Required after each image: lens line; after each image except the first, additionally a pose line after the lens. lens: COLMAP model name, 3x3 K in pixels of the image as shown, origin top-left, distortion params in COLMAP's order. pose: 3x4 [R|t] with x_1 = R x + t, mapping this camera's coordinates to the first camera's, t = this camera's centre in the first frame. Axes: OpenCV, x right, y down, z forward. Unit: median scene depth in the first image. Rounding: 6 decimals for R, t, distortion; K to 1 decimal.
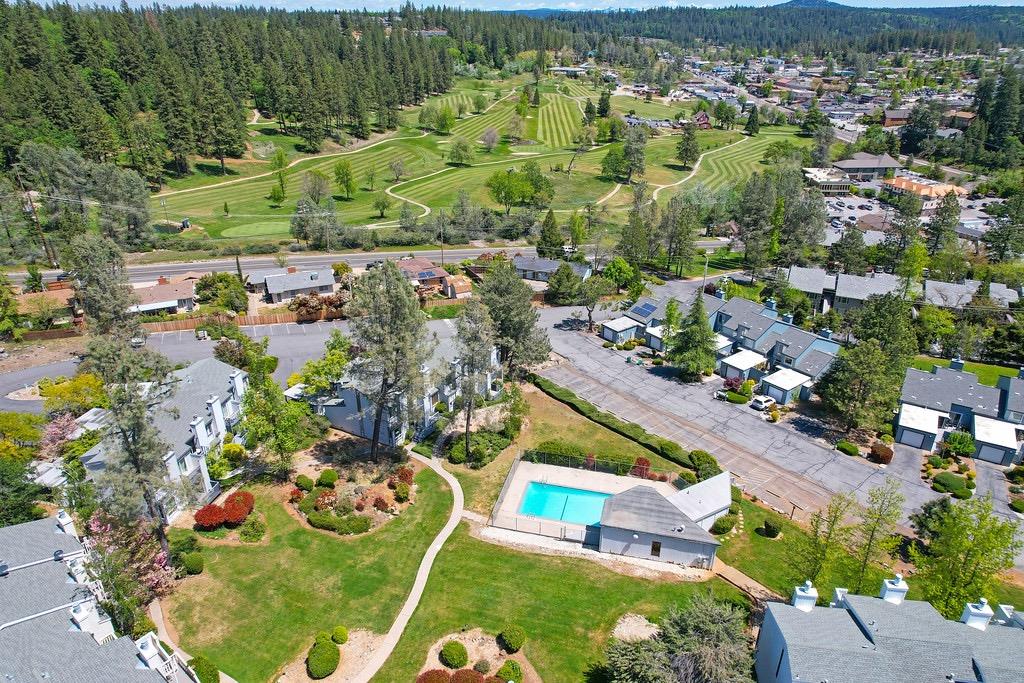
lens RADIAL K [[659.5, 0, 513.4], [0, 659.5, 339.4], [0, 0, 1]] dist [-0.059444, 0.049808]
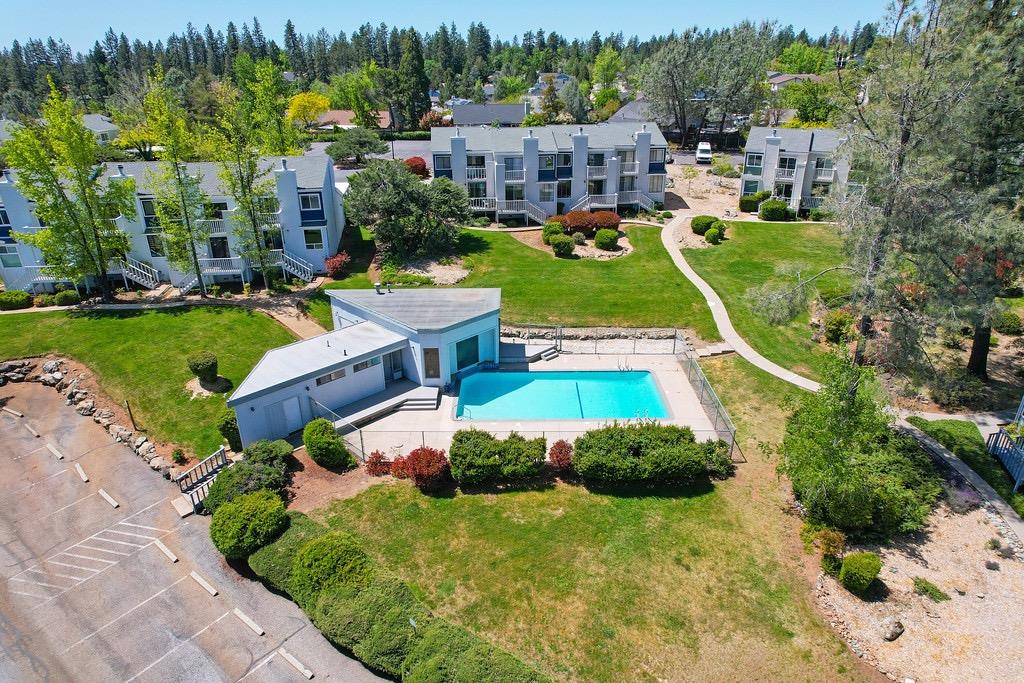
lens RADIAL K [[659.5, 0, 516.1], [0, 659.5, 345.9], [0, 0, 1]] dist [-0.059444, 0.049808]
pose [[-0.968026, 0.108185, -0.226322, 0.187834], [-0.102323, 0.653458, 0.750015, -0.126970], [0.229032, 0.749192, -0.621494, 1.007107]]
